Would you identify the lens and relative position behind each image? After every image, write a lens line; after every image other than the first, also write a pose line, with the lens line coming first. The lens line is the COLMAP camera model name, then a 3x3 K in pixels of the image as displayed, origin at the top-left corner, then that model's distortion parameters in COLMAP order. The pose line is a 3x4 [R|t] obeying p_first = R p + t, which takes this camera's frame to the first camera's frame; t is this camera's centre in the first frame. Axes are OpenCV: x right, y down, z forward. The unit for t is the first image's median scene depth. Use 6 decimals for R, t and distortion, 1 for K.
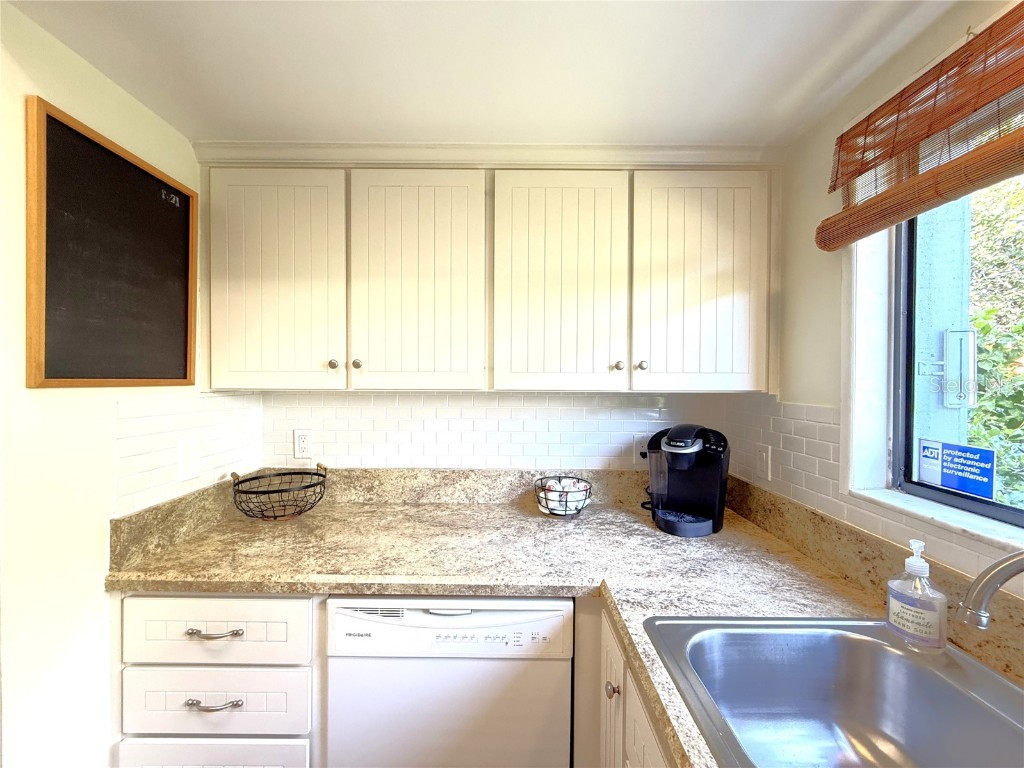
lens RADIAL K [[414.4, 0, 513.9], [0, 414.4, 382.7], [0, 0, 1]] dist [-0.000648, -0.000296]
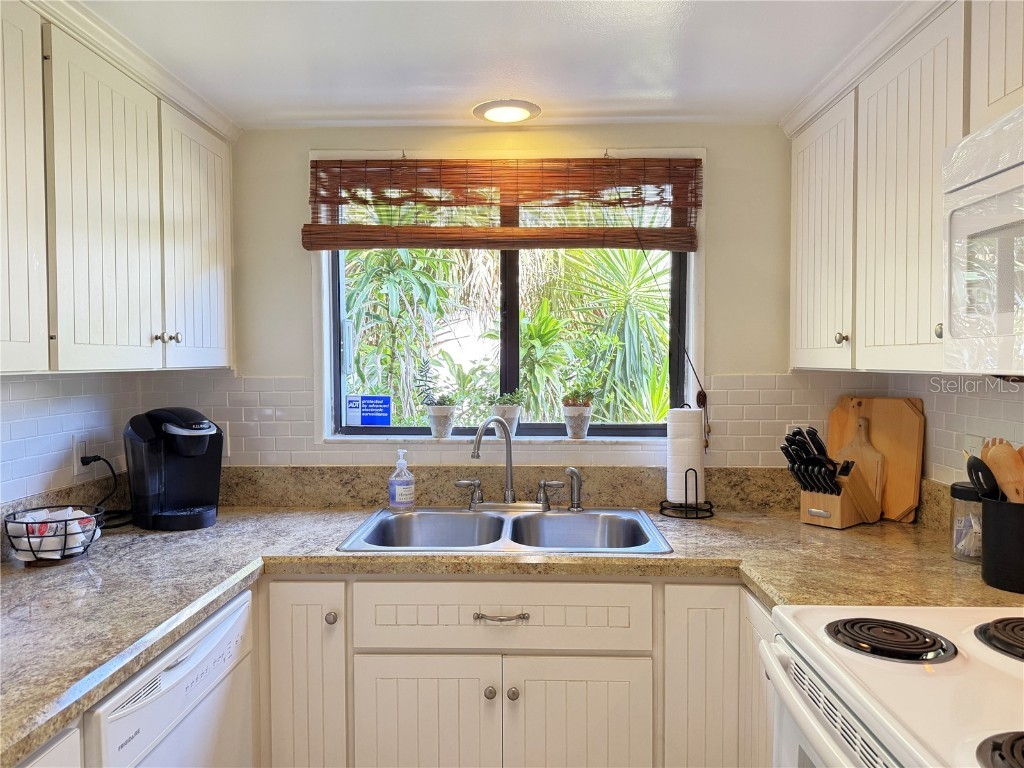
lens RADIAL K [[716.1, 0, 513.7], [0, 716.1, 382.4], [0, 0, 1]] dist [-0.007011, -0.003908]
pose [[0.034507, -0.036812, 0.998726, -1.220743], [0.016795, 0.999202, 0.036250, 0.008361], [-0.999263, 0.015523, 0.035097, 0.283900]]
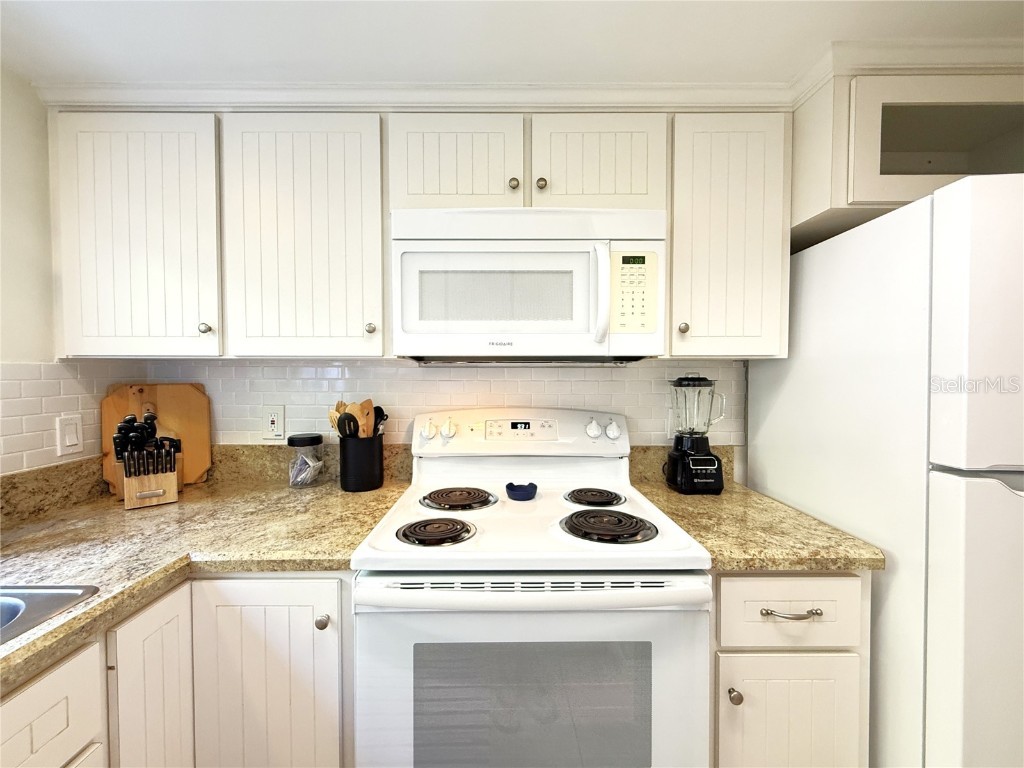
lens RADIAL K [[414.4, 0, 506.3], [0, 414.4, 382.2], [0, 0, 1]] dist [-0.000648, -0.000296]
pose [[-0.999830, -0.008003, 0.016639, -0.400197], [-0.007376, 0.999274, 0.037375, 0.069999], [-0.016926, 0.037246, -0.999163, 0.631370]]
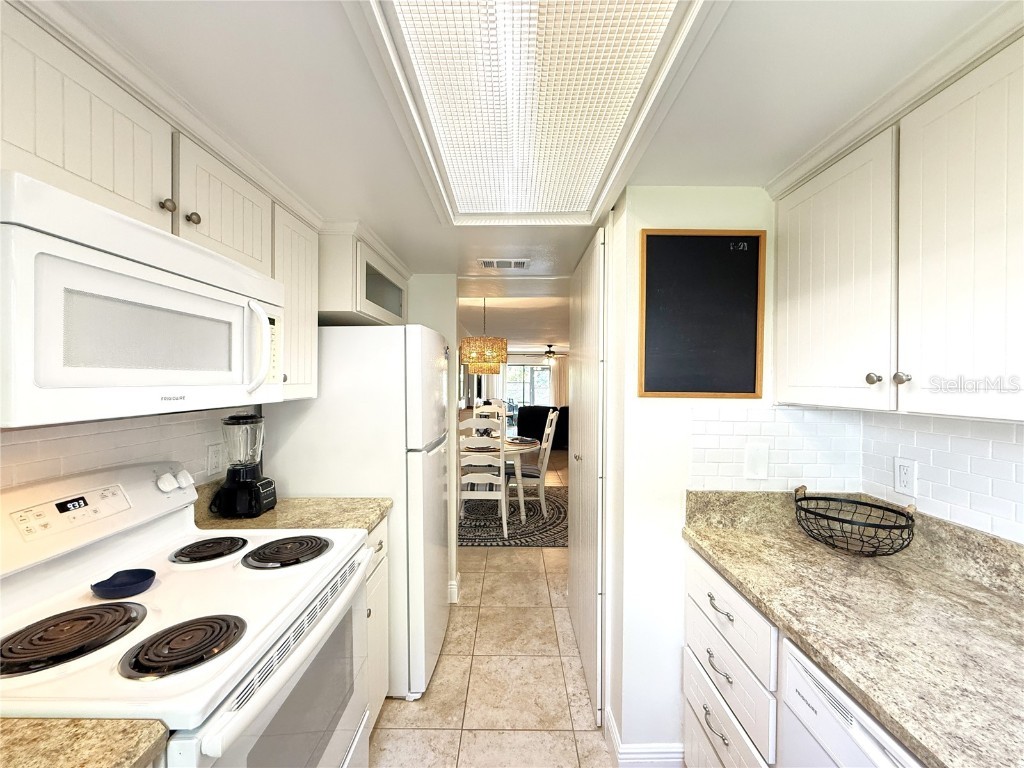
lens RADIAL K [[414.4, 0, 508.6], [0, 414.4, 382.1], [0, 0, 1]] dist [-0.000648, -0.000296]
pose [[-0.018095, -0.000838, -0.999836, 0.399849], [-0.019645, 0.999807, -0.000483, -0.025188], [0.999643, 0.019633, -0.018108, 0.329802]]
